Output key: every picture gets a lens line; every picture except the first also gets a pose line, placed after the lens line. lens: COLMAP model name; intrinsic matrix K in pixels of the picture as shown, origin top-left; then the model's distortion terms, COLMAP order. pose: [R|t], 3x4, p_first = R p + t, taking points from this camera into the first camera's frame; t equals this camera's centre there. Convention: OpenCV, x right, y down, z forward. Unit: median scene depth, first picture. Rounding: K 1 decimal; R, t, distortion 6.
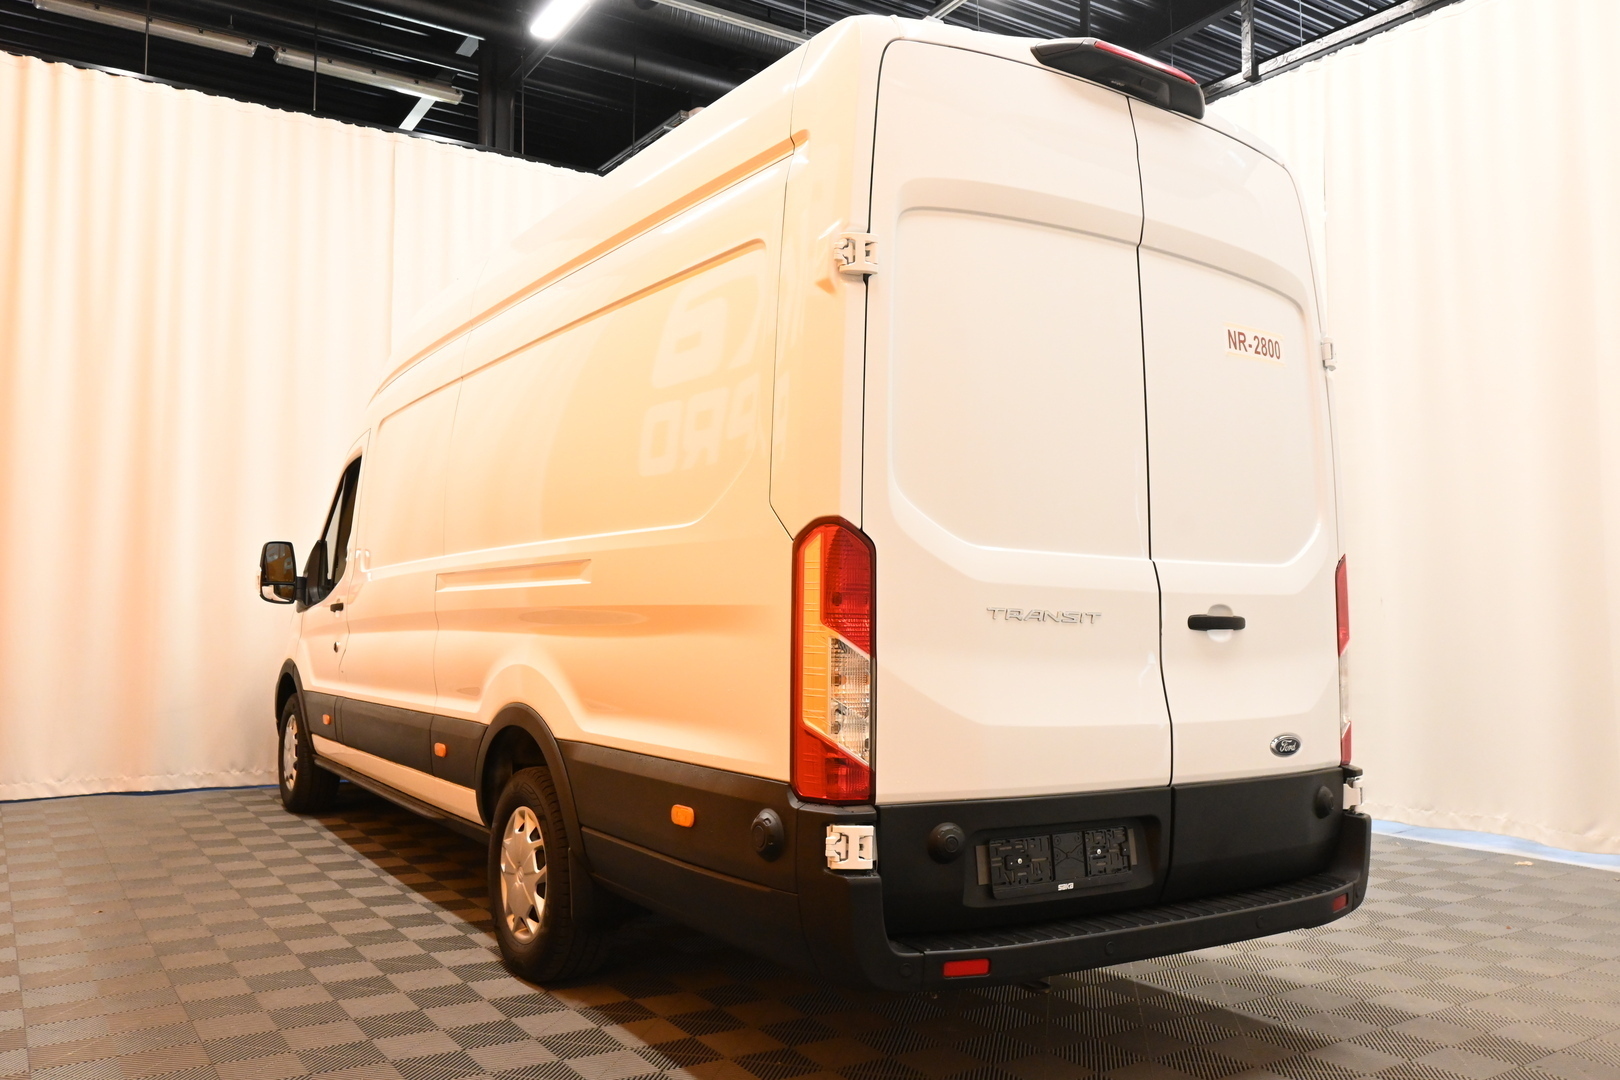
lens RADIAL K [[1263.7, 0, 807.1], [0, 1263.7, 534.9], [0, 0, 1]] dist [-0.011082, 0.009922]
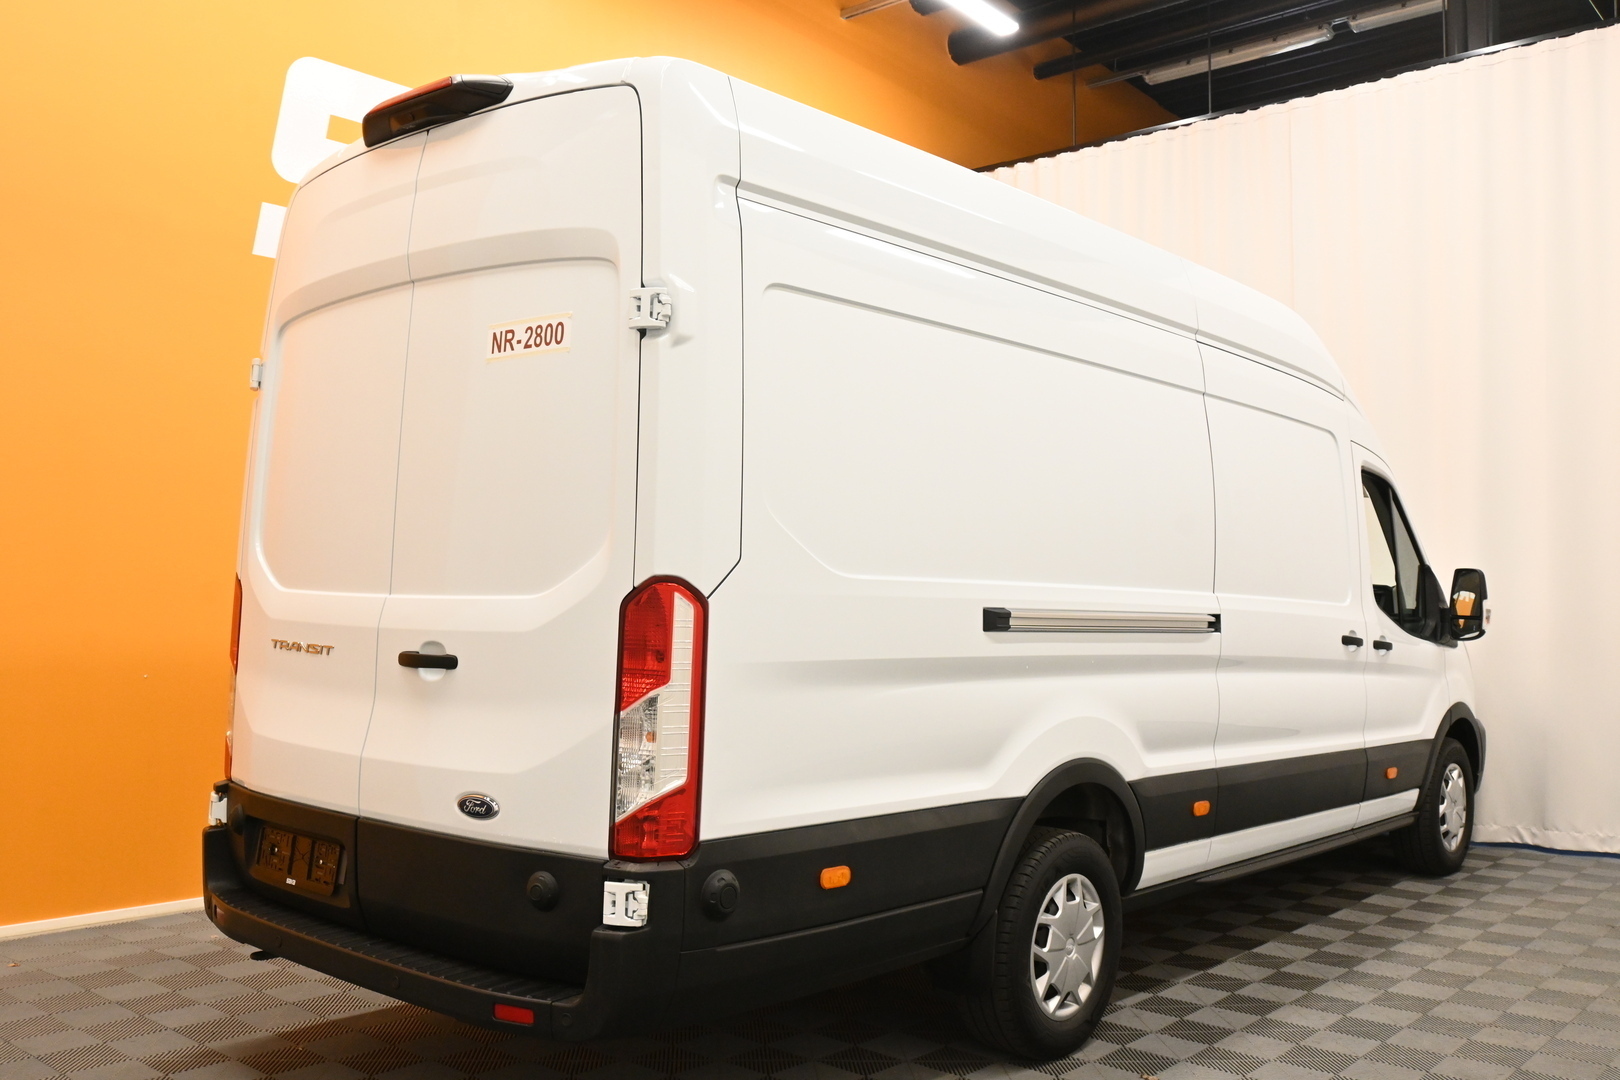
lens RADIAL K [[1486.4, 0, 805.6], [0, 1486.4, 535.4], [0, 0, 1]] dist [-0.014952, 0.000000]
pose [[0.264985, -0.051698, -0.962866, 1.551790], [0.044960, 0.998138, -0.041218, 0.036793], [0.963204, -0.032368, 0.266816, 1.033994]]
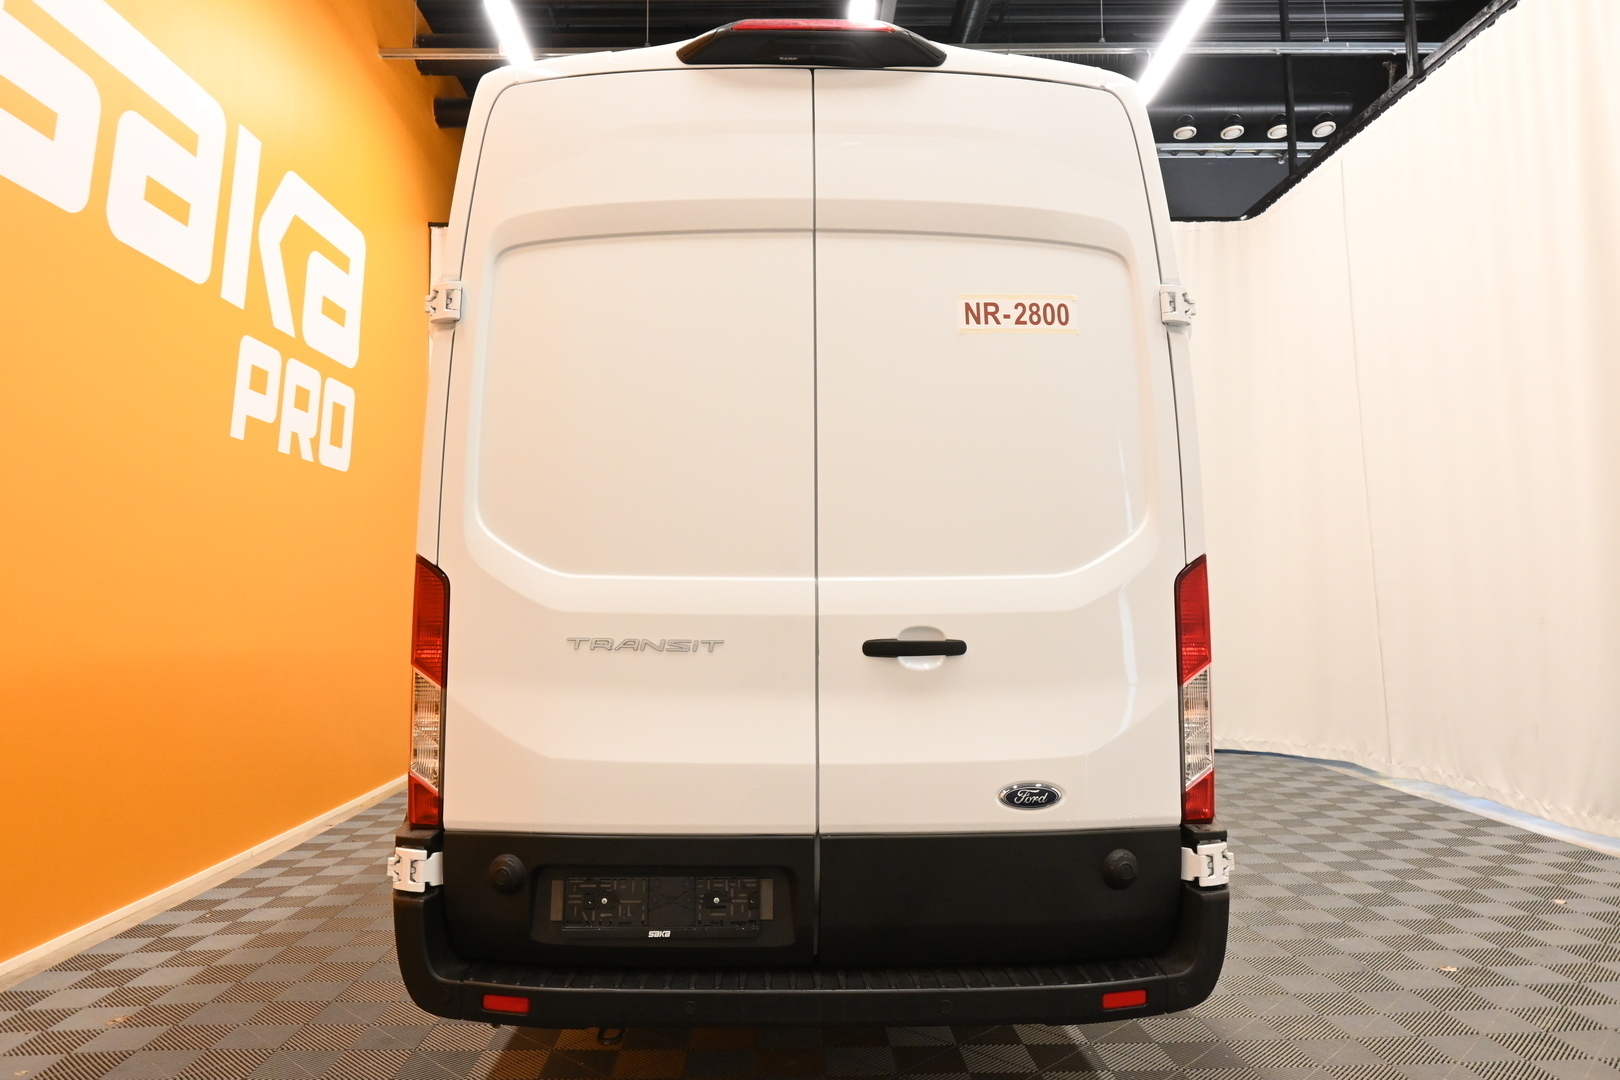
lens RADIAL K [[1100.9, 0, 813.3], [0, 1100.9, 547.1], [0, 0, 1]] dist [-0.015757, 0.001054]
pose [[0.849007, -0.054437, -0.525570, 0.700159], [0.052570, 0.998446, -0.018495, 0.012082], [0.525760, -0.011926, 0.850549, 0.346499]]
